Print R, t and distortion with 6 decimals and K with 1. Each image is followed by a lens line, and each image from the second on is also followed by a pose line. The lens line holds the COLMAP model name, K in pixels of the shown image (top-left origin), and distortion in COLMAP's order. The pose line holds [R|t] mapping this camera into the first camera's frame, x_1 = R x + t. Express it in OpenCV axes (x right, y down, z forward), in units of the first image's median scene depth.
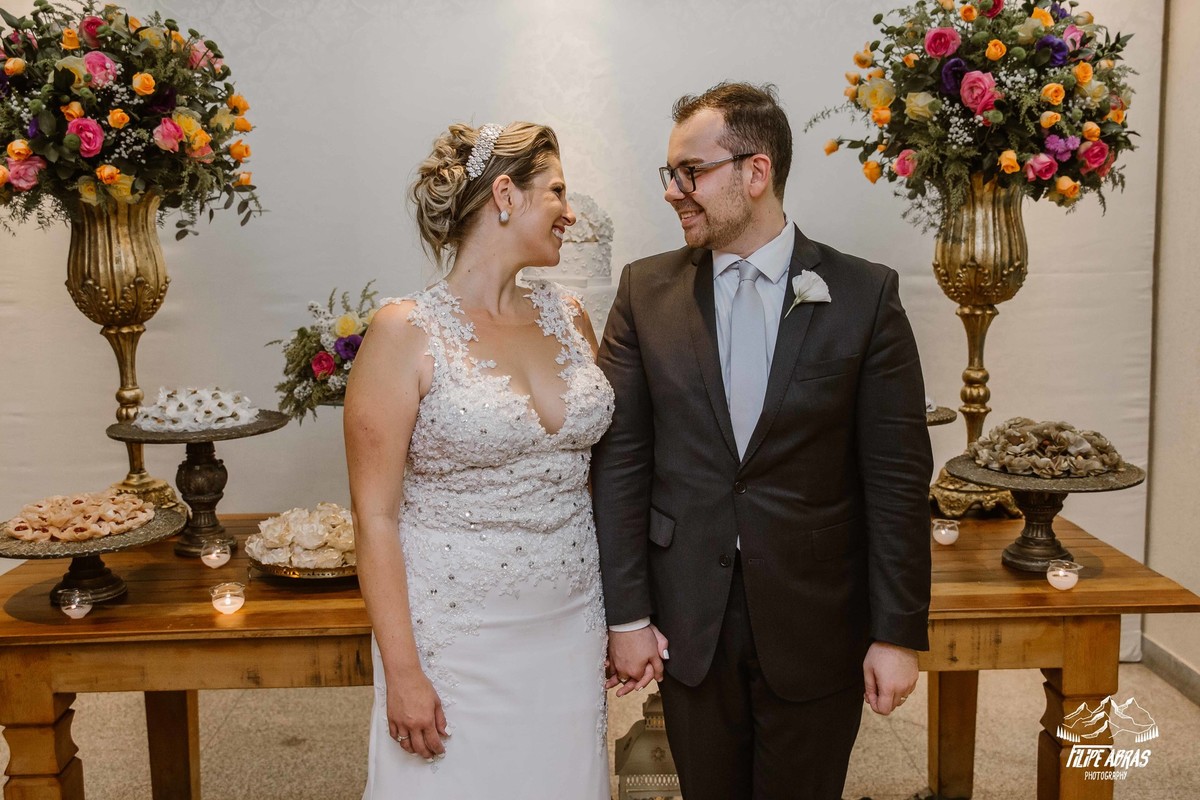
lens RADIAL K [[1274.5, 0, 600.4], [0, 1274.5, 401.3], [0, 0, 1]] dist [0.005793, 0.000000]
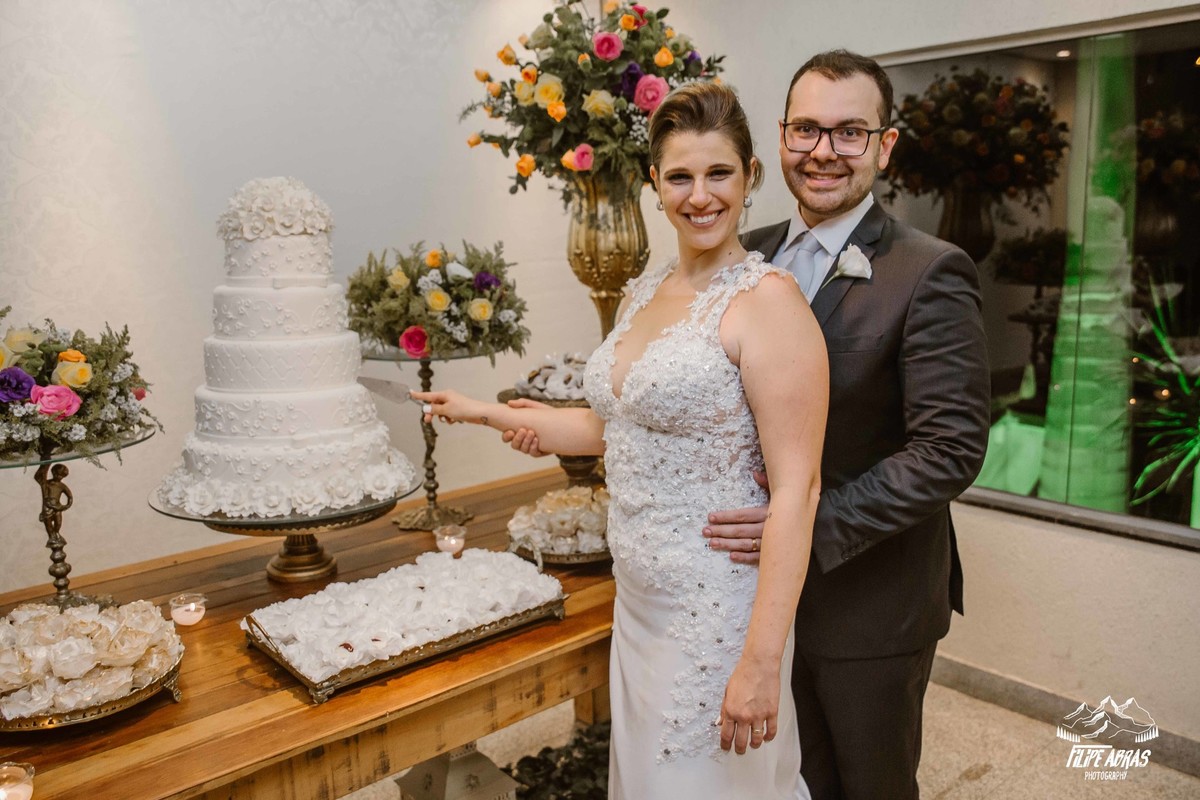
lens RADIAL K [[1029.3, 0, 600.5], [0, 1029.3, 395.5], [0, 0, 1]] dist [-0.008478, 0.003050]
pose [[0.719851, -0.117934, 0.684037, -0.375503], [0.111961, 0.992285, 0.053255, -0.034163], [-0.685040, 0.038250, 0.727501, 0.382840]]
